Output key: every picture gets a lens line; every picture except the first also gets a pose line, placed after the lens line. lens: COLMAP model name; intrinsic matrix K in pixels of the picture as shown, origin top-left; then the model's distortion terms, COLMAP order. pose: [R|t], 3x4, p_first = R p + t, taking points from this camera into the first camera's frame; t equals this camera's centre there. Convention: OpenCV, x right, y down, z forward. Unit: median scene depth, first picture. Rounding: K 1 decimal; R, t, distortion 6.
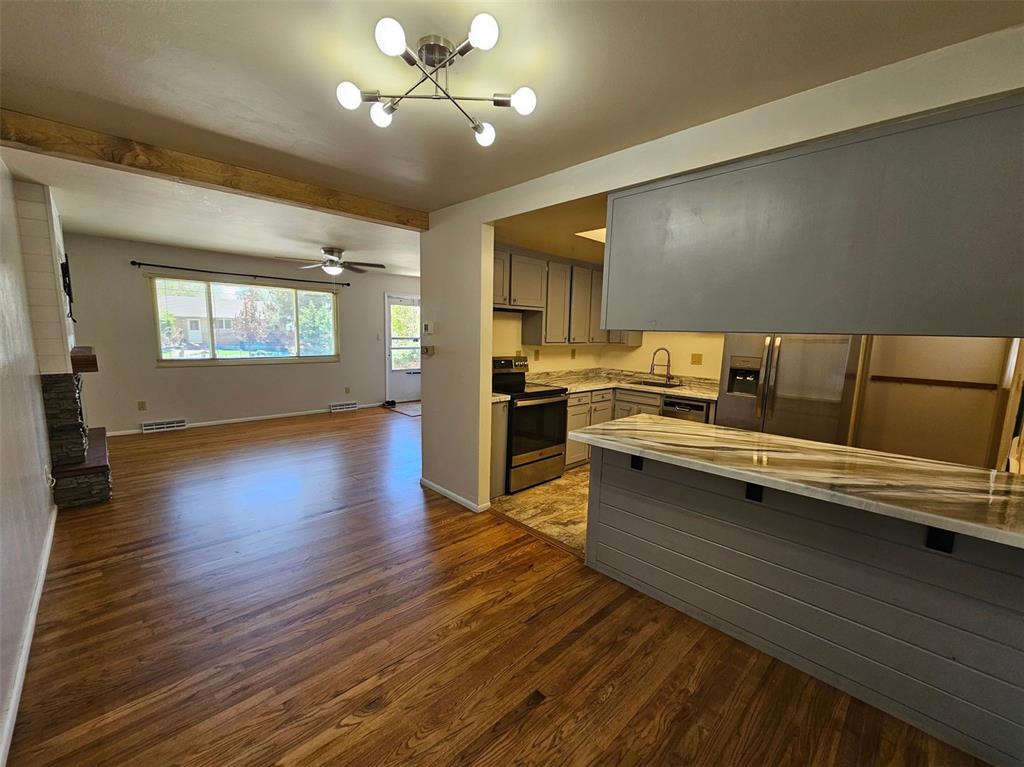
lens RADIAL K [[420.7, 0, 513.9], [0, 420.7, 388.2], [0, 0, 1]] dist [-0.000885, 0.001584]
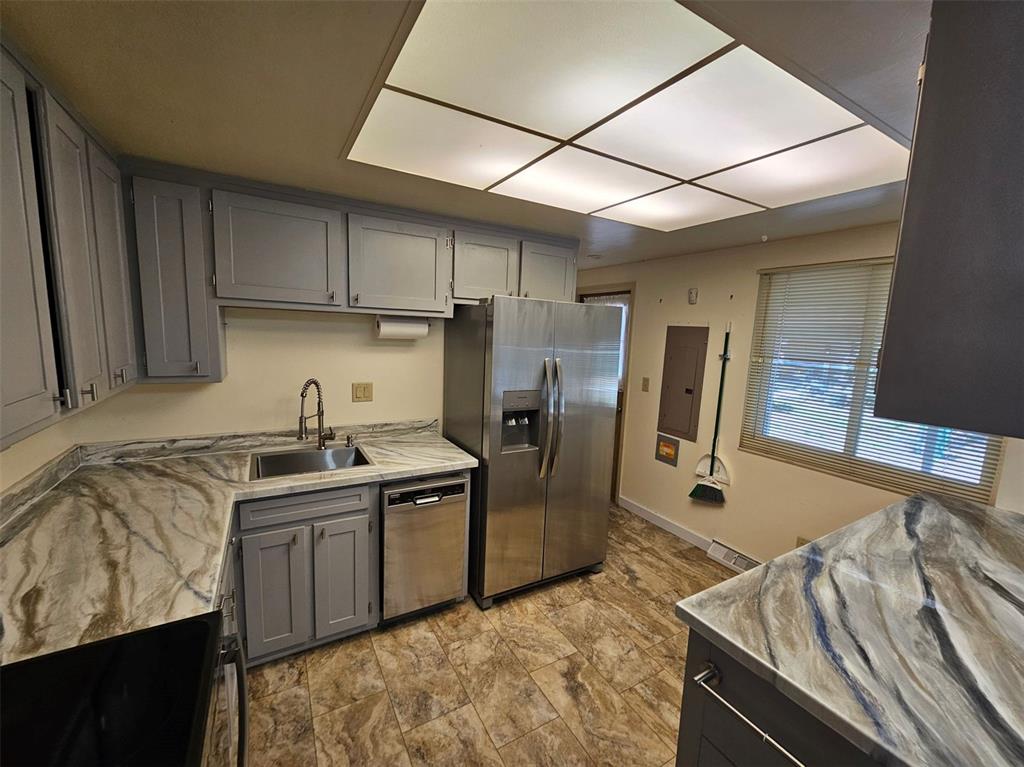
lens RADIAL K [[420.7, 0, 514.9], [0, 420.7, 386.6], [0, 0, 1]] dist [-0.000885, 0.001584]
pose [[0.247203, -0.141898, 0.958517, -0.039896], [0.093853, 0.988074, 0.122069, -0.129683], [-0.964408, 0.059784, 0.257572, 0.695793]]
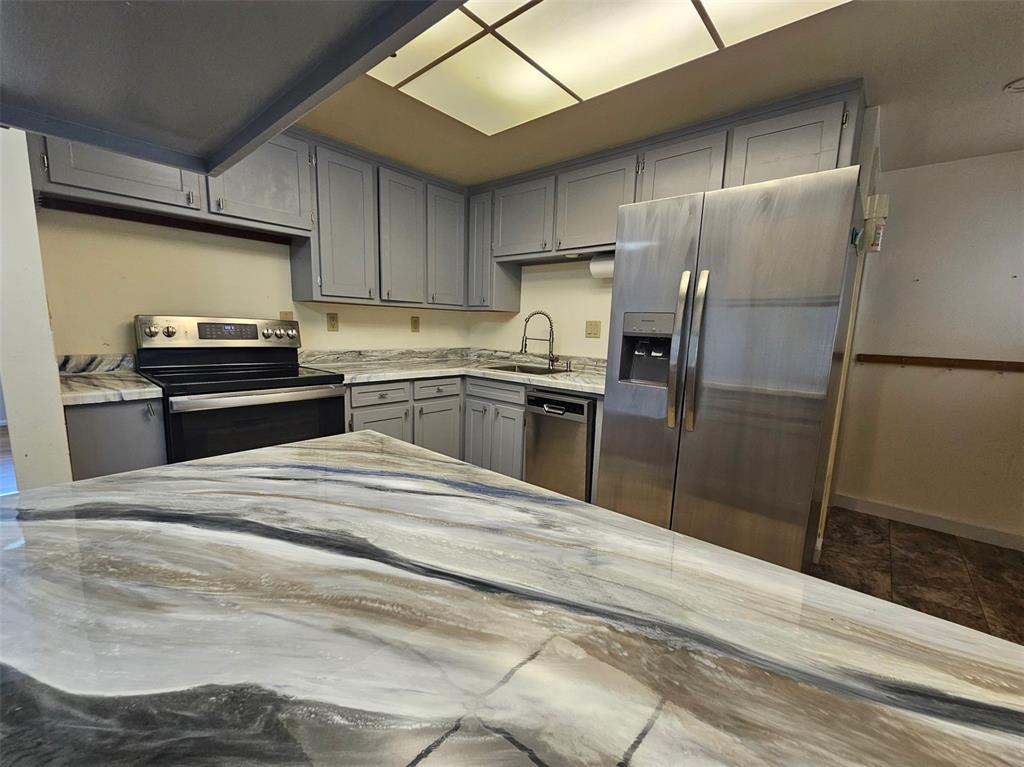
lens RADIAL K [[420.7, 0, 517.7], [0, 420.7, 388.7], [0, 0, 1]] dist [-0.000885, 0.001584]
pose [[0.997289, -0.004728, 0.073430, 0.287543], [0.003723, 0.999898, 0.013816, 0.010805], [-0.073487, -0.013506, 0.997205, 0.396078]]
